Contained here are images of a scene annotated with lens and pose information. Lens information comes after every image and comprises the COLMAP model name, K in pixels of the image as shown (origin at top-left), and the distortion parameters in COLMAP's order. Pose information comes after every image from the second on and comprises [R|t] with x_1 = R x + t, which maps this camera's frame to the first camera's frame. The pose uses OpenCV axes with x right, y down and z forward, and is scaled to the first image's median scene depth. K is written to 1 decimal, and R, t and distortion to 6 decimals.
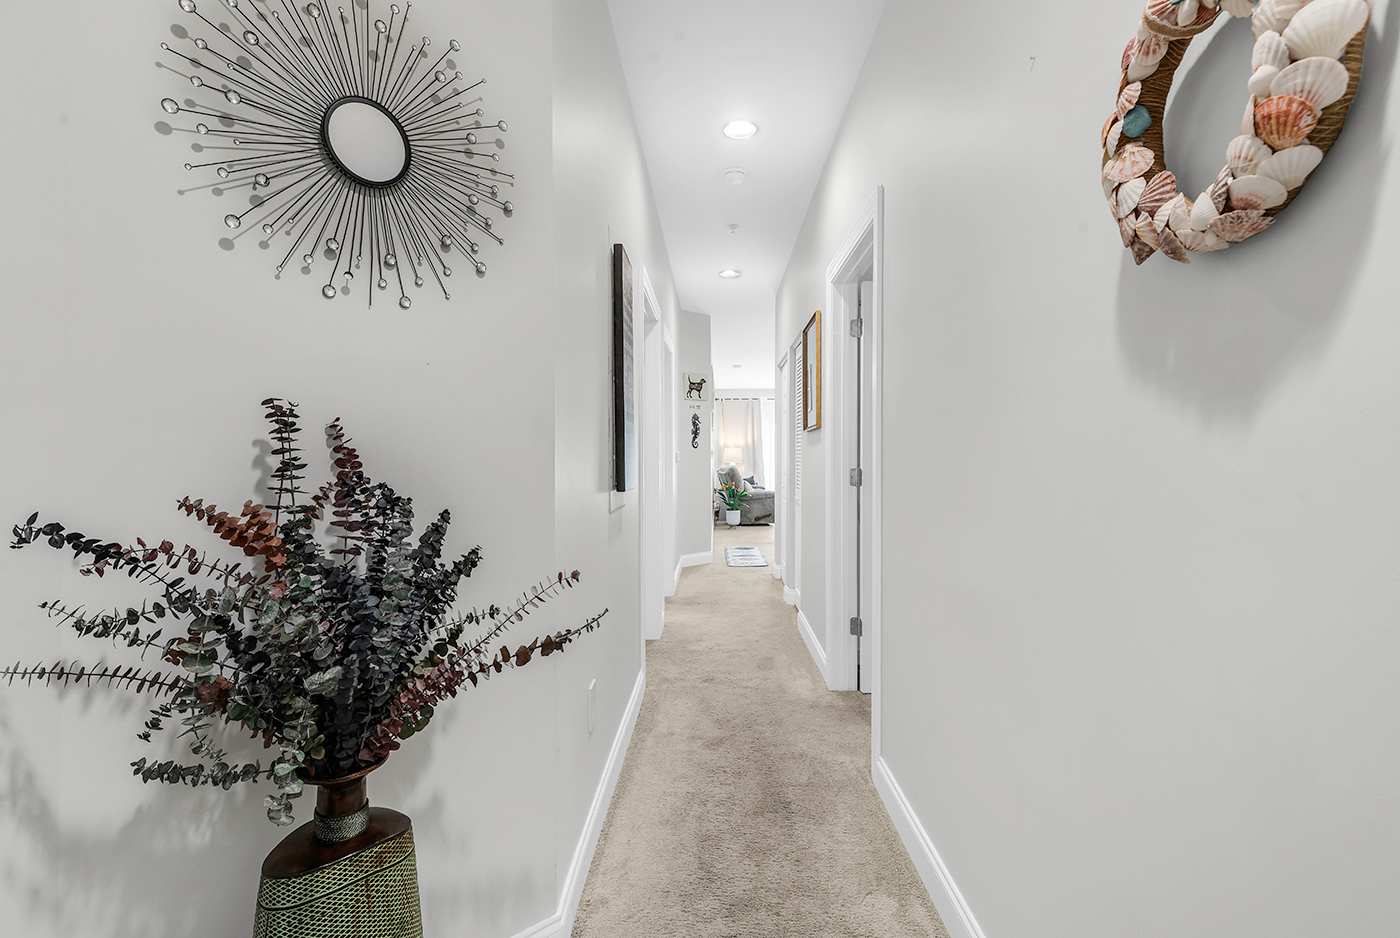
lens RADIAL K [[638.5, 0, 700.4], [0, 638.5, 462.6], [0, 0, 1]] dist [0.007740, -0.002089]
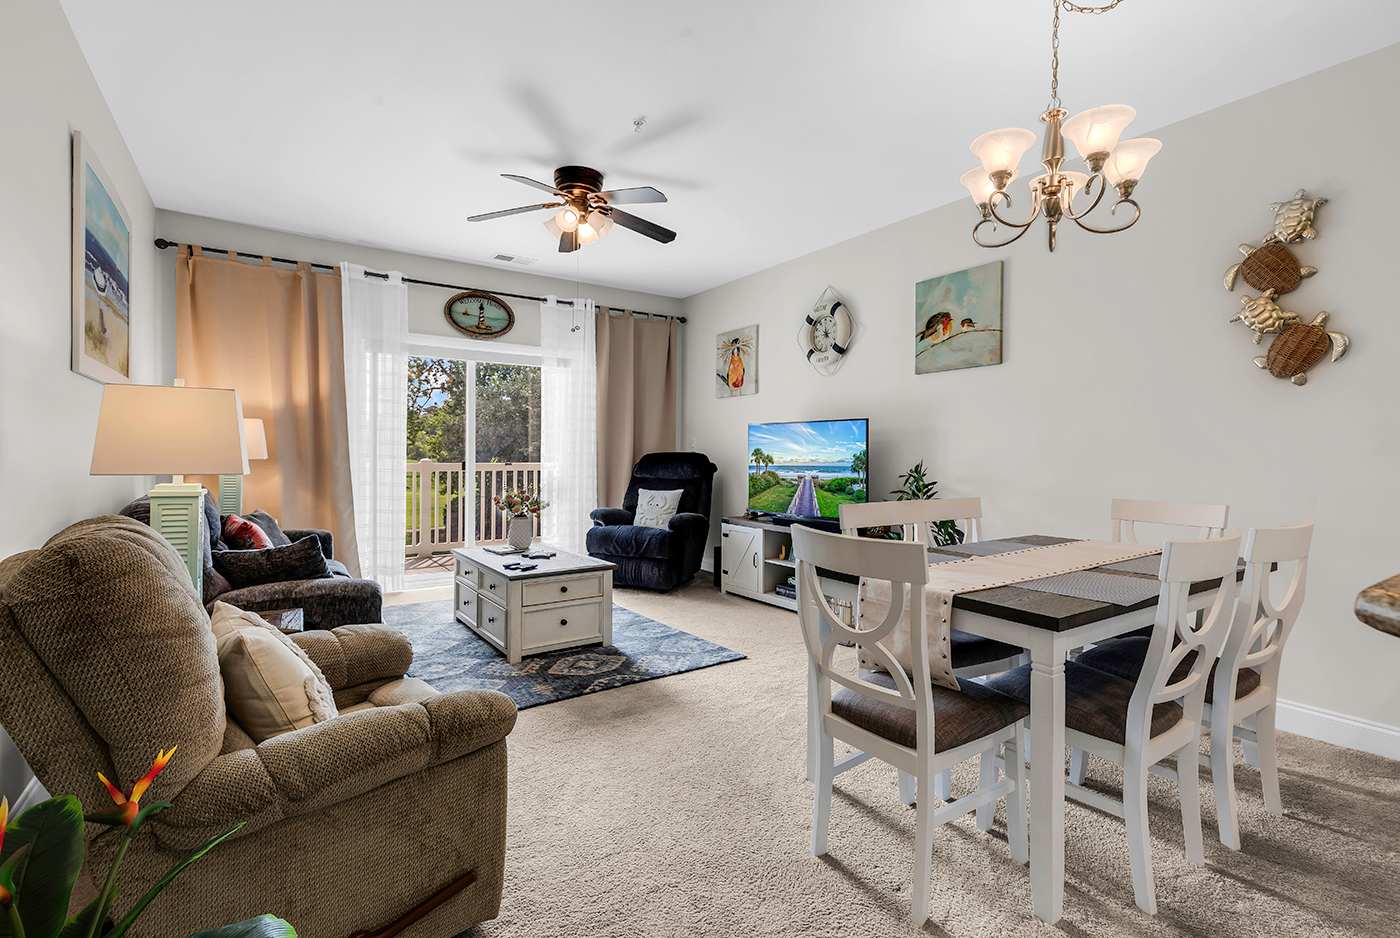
lens RADIAL K [[638.5, 0, 675.6], [0, 638.5, 464.2], [0, 0, 1]] dist [0.007740, -0.002089]
pose [[0.828245, -0.002060, 0.560363, 0.071382], [0.002436, 0.999997, 0.000075, -0.002568], [-0.560361, 0.001303, 0.828247, 0.865734]]
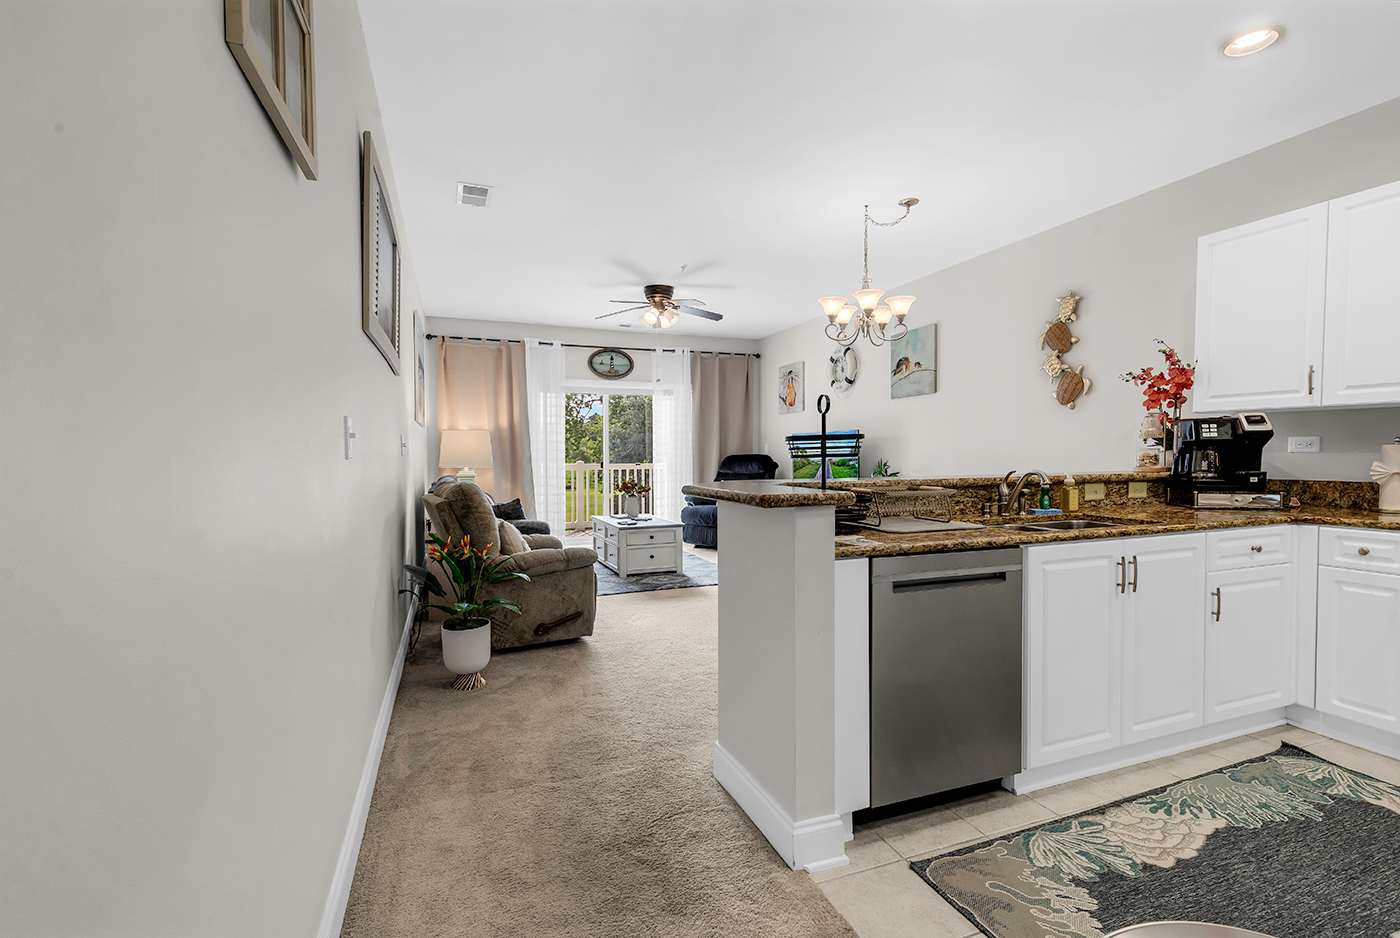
lens RADIAL K [[638.5, 0, 703.6], [0, 638.5, 476.0], [0, 0, 1]] dist [0.007740, -0.002089]
pose [[0.922547, -0.015030, 0.385593, 0.037953], [0.010446, 0.999848, 0.013982, 0.001681], [-0.385744, -0.008871, 0.922563, 0.648676]]
